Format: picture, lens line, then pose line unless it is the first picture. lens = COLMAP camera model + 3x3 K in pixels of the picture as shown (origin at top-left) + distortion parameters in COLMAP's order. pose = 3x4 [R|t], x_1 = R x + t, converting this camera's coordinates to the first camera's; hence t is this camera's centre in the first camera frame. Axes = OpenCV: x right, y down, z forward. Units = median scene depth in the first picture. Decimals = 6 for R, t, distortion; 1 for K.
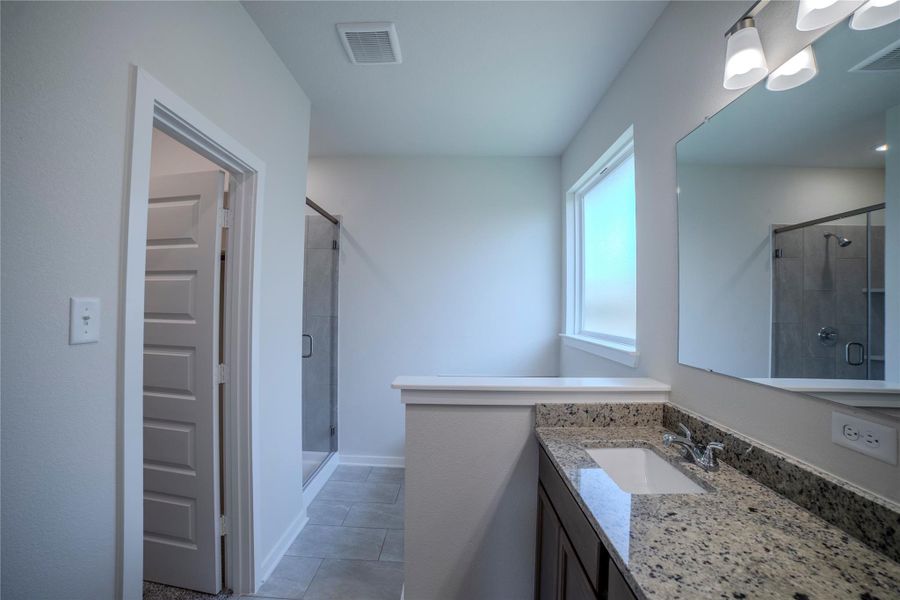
lens RADIAL K [[365.4, 0, 445.9], [0, 365.4, 300.7], [0, 0, 1]] dist [-0.097543, 0.030072]
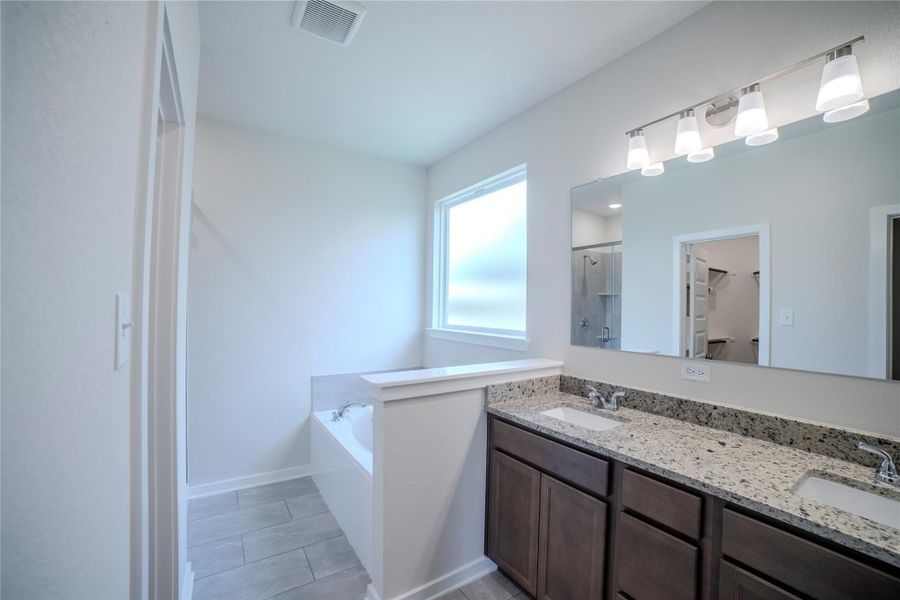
lens RADIAL K [[367.8, 0, 446.6], [0, 367.8, 299.8], [0, 0, 1]] dist [-0.110865, 0.039585]
pose [[0.820477, 0.008362, 0.571618, -0.561652], [-0.014054, 0.999886, 0.005546, -0.004644], [-0.571506, -0.012584, 0.820501, 0.084415]]
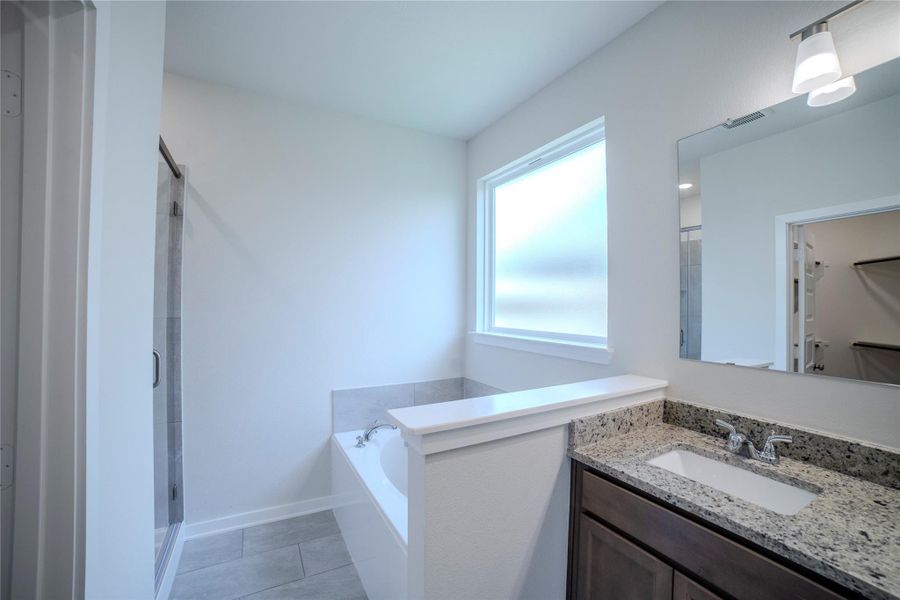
lens RADIAL K [[365.4, 0, 445.9], [0, 365.4, 300.7], [0, 0, 1]] dist [-0.097543, 0.030072]
pose [[0.865147, 0.000354, 0.501519, -0.412313], [-0.007047, 0.999910, 0.011452, 0.004871], [-0.501470, -0.013442, 0.865071, 0.445731]]
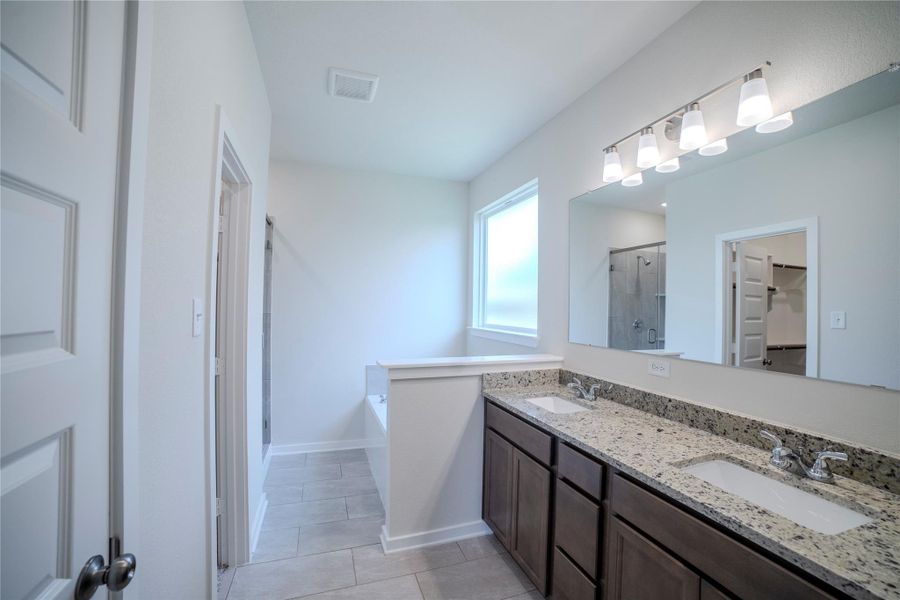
lens RADIAL K [[367.8, 0, 446.6], [0, 367.8, 299.8], [0, 0, 1]] dist [-0.110865, 0.039585]
pose [[0.933779, 0.007778, 0.357765, -0.406900], [-0.010029, 0.999940, 0.004436, -0.011366], [-0.357709, -0.007730, 0.933801, -0.300342]]
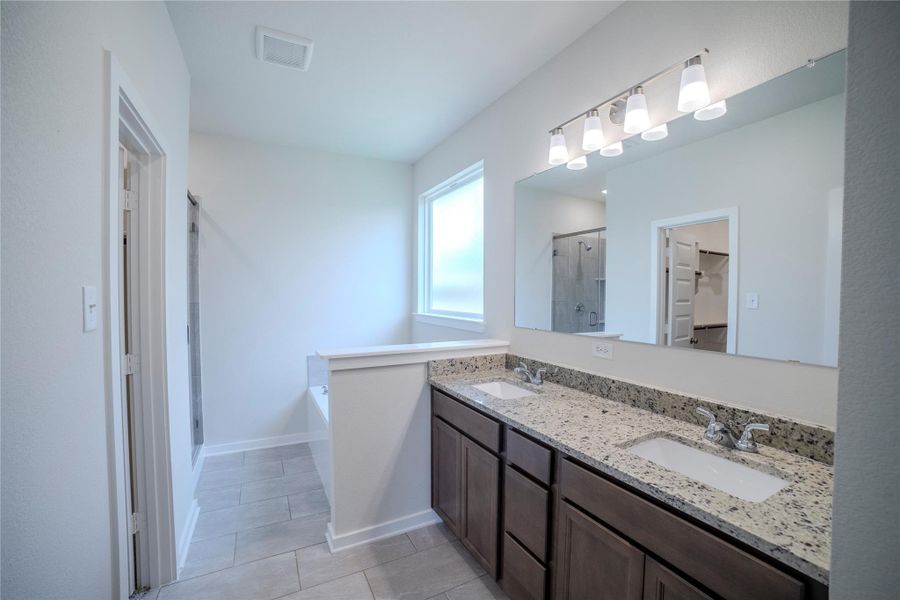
lens RADIAL K [[367.8, 0, 446.6], [0, 367.8, 299.8], [0, 0, 1]] dist [-0.110865, 0.039585]
pose [[0.871879, -0.019460, 0.489334, -0.376913], [-0.000942, 0.999142, 0.041413, -0.006694], [-0.489720, -0.036568, 0.871112, -0.252331]]
